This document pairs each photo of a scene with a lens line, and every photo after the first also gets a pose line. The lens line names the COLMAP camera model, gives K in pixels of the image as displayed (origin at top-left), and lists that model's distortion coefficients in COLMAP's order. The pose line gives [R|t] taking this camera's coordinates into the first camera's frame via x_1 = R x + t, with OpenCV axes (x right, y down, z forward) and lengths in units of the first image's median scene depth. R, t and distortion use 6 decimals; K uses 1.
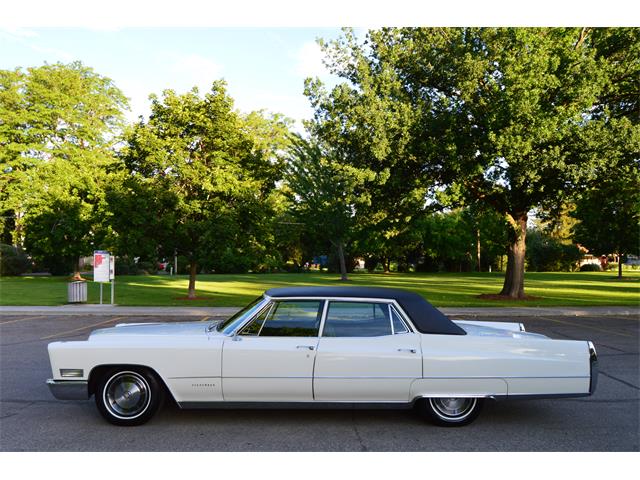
lens RADIAL K [[488.2, 0, 320.0], [0, 488.2, 240.0], [0, 0, 1]] dist [-0.002900, 0.006741]
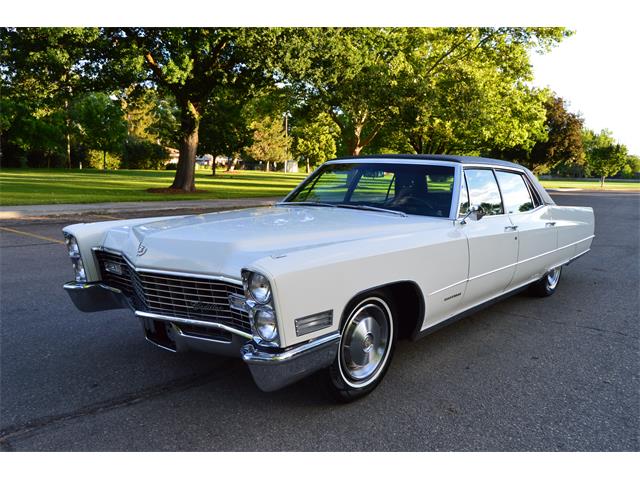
lens RADIAL K [[488.2, 0, 320.0], [0, 488.2, 240.0], [0, 0, 1]] dist [-0.002900, 0.006741]
pose [[0.694383, -0.085469, 0.714512, -0.132462], [-0.063961, 0.981661, 0.179584, 0.020418], [-0.716757, -0.170401, 0.676182, 0.117976]]
